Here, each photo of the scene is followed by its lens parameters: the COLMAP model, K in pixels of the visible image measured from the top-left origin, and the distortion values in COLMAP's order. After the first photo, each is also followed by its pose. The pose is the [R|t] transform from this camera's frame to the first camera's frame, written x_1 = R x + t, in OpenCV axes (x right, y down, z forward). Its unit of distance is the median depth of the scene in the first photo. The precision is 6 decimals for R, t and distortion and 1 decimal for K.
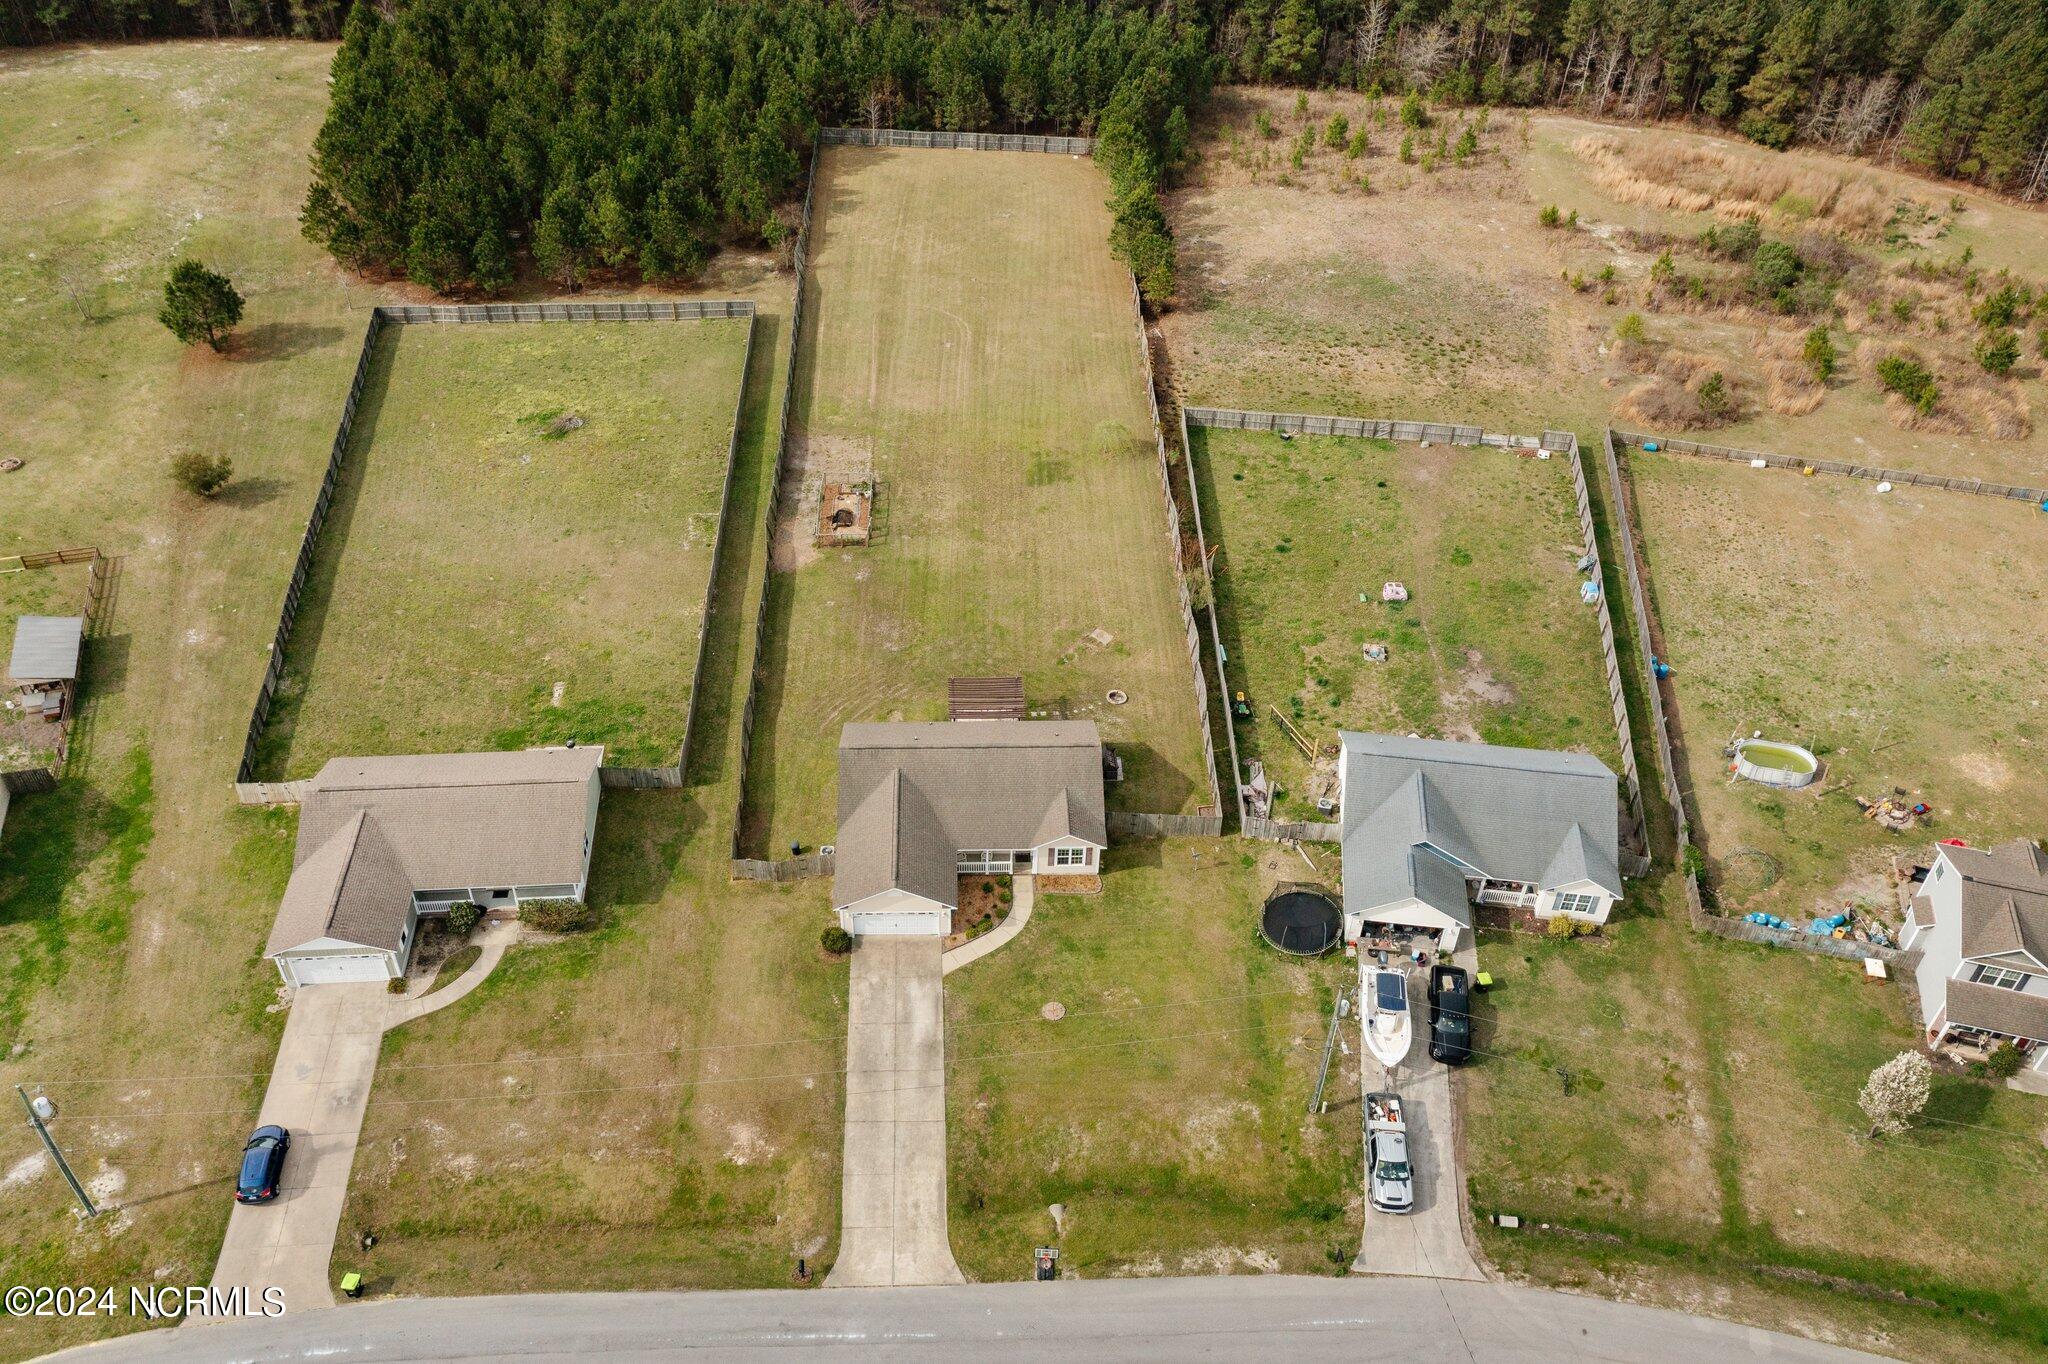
lens RADIAL K [[1647.4, 0, 1023.7], [0, 1647.4, 690.6], [0, 0, 1]] dist [-0.001935, 0.017737]
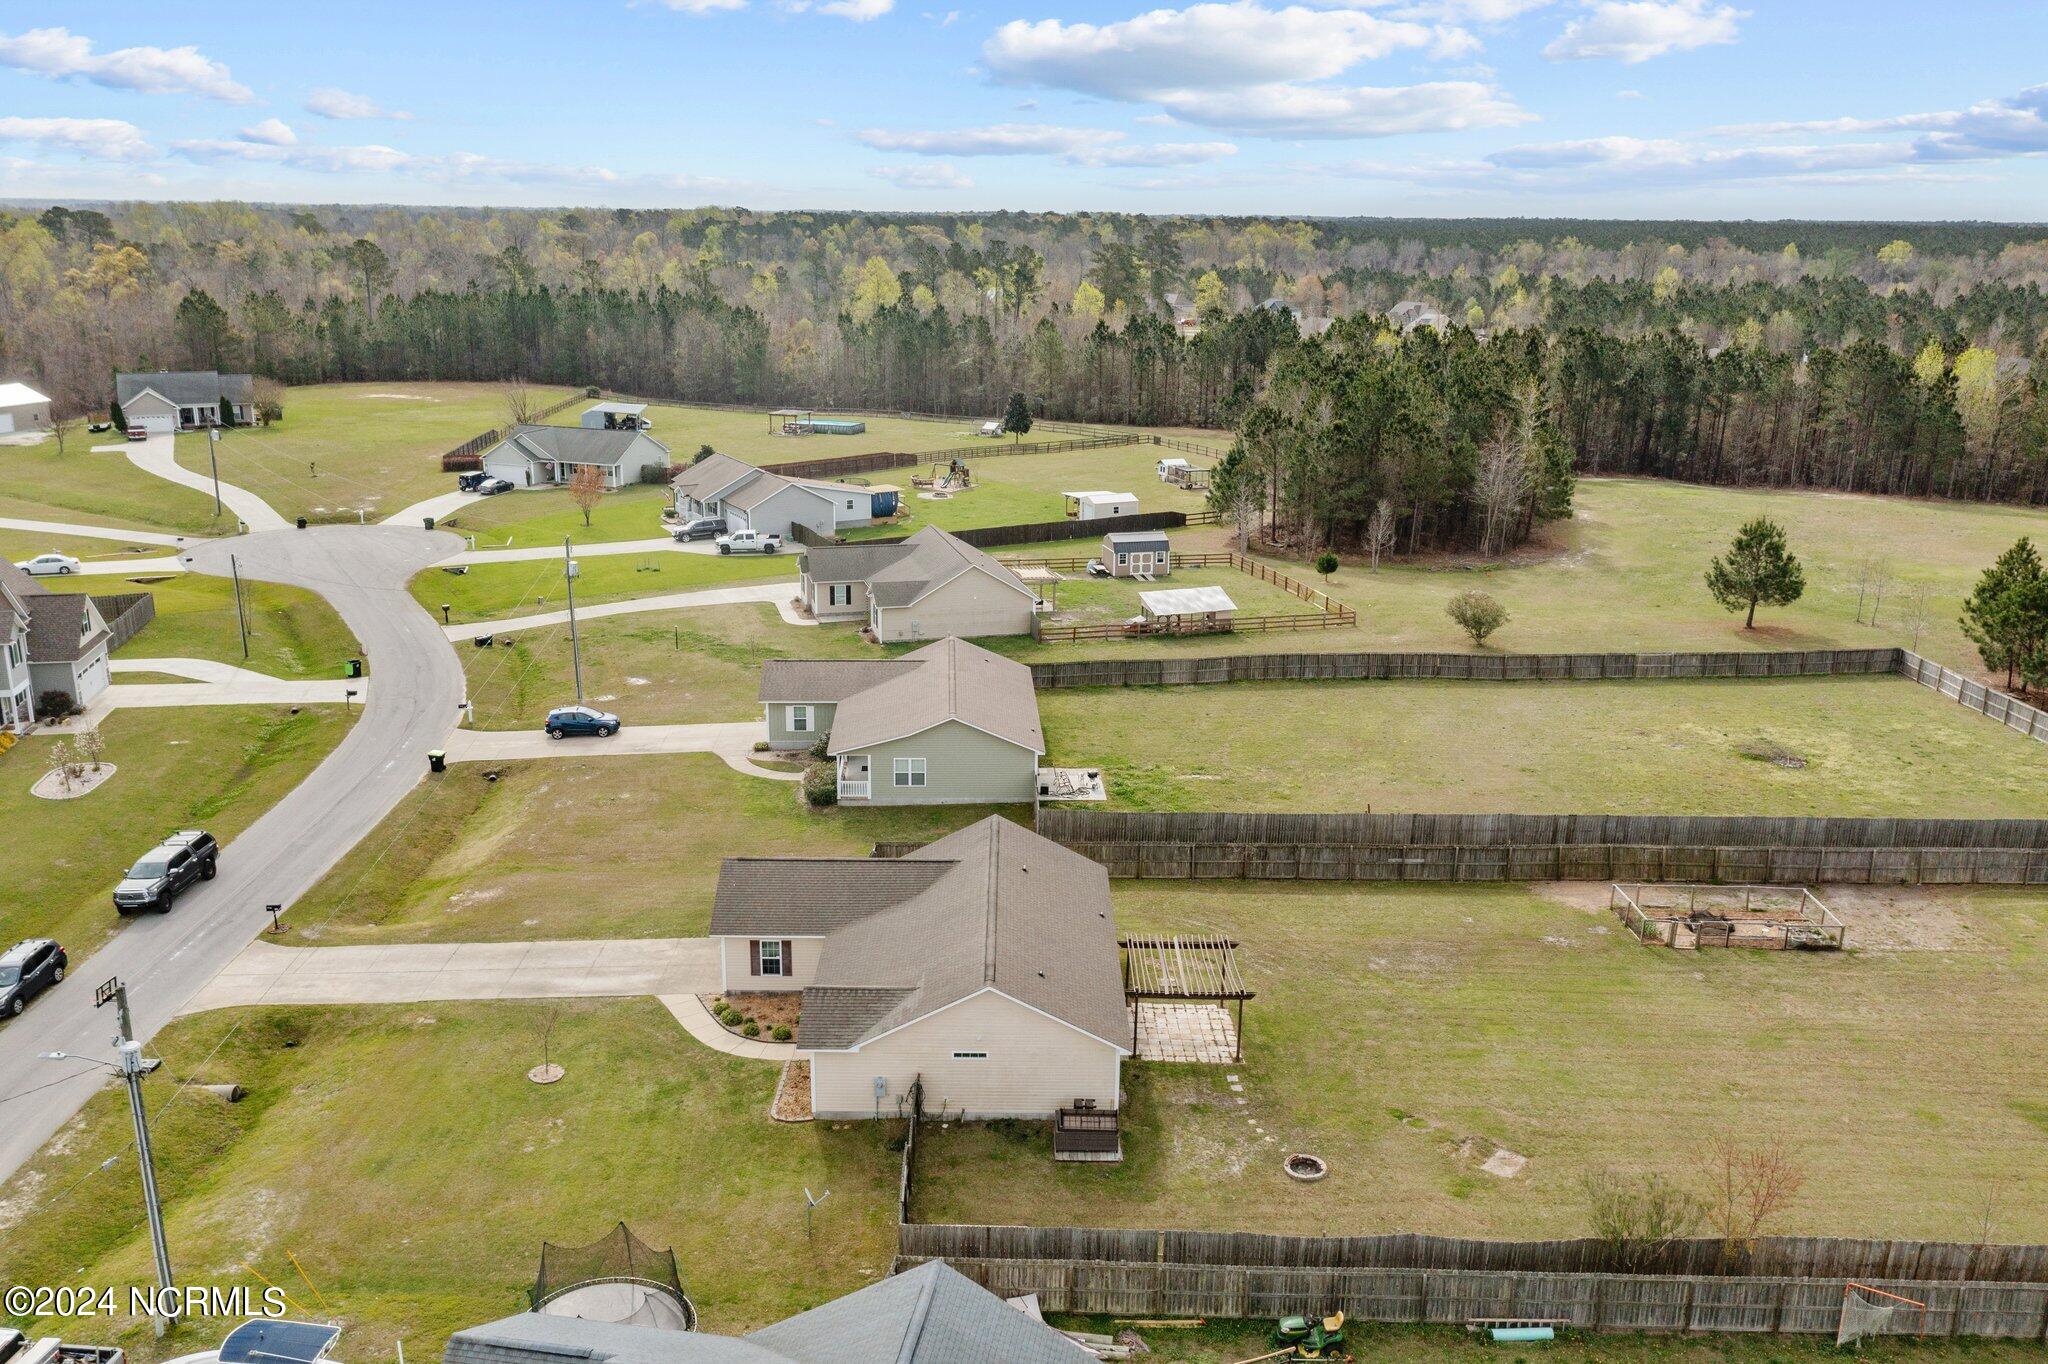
lens RADIAL K [[1635.7, 0, 1025.2], [0, 1635.7, 678.7], [0, 0, 1]] dist [-0.006611, 0.012859]
pose [[-0.040078, 0.244313, -0.968868, 0.584740], [-0.664617, 0.717526, 0.208426, -0.171675], [0.746109, 0.652279, 0.133617, 0.940958]]
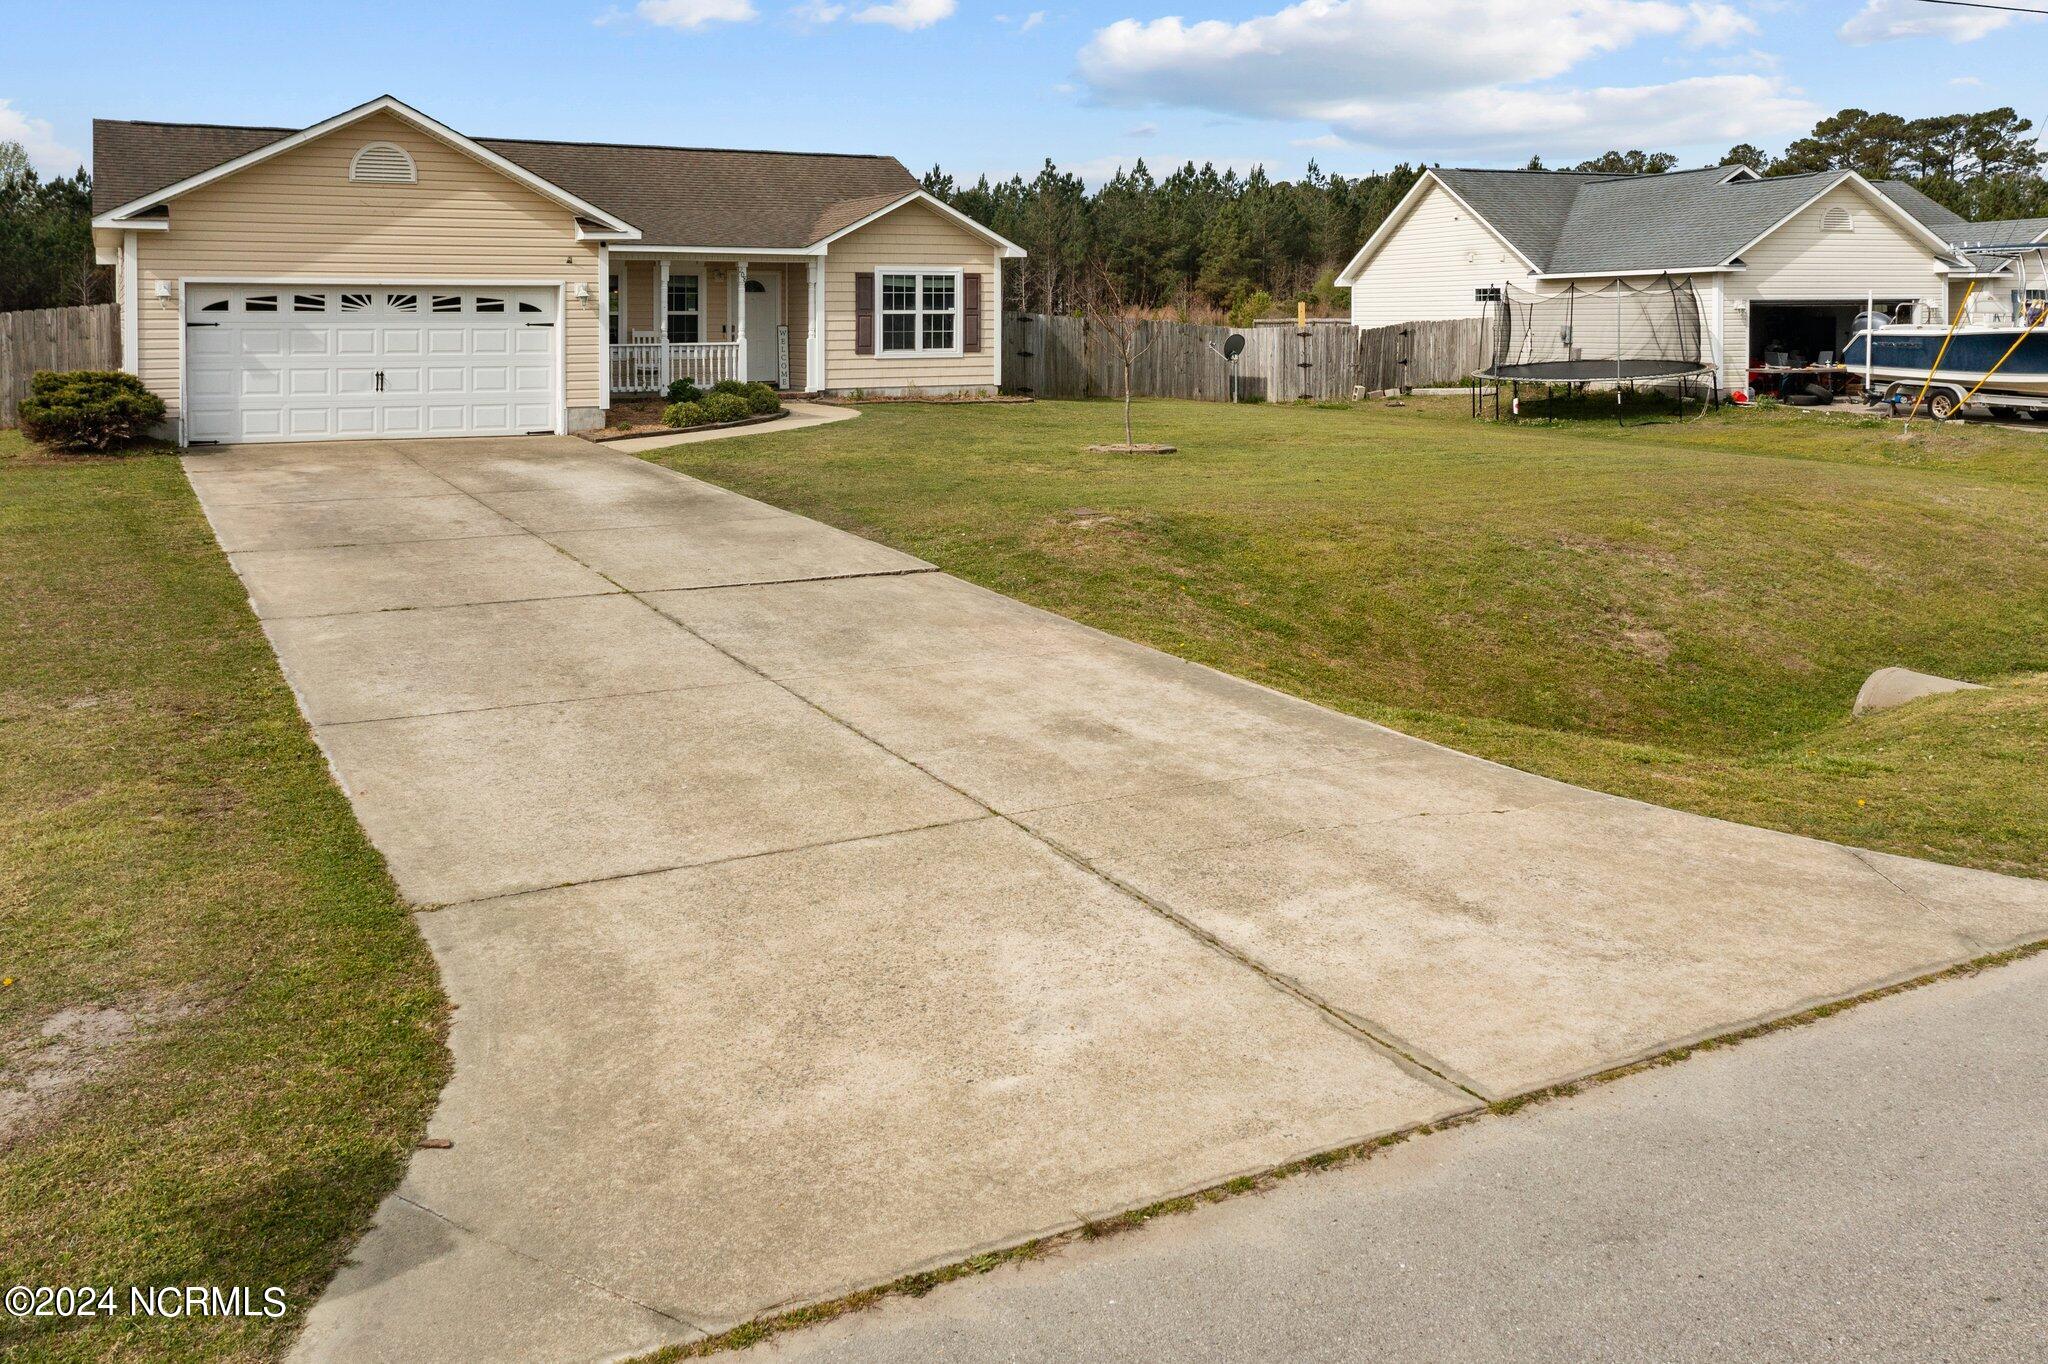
lens RADIAL K [[1670.2, 0, 1015.3], [0, 1670.2, 675.7], [0, 0, 1]] dist [0.004785, 0.003536]
pose [[0.901451, -0.119033, 0.416193, -0.103884], [0.303932, 0.858654, -0.412720, 0.317600], [-0.308239, 0.498542, 0.810213, 0.808575]]
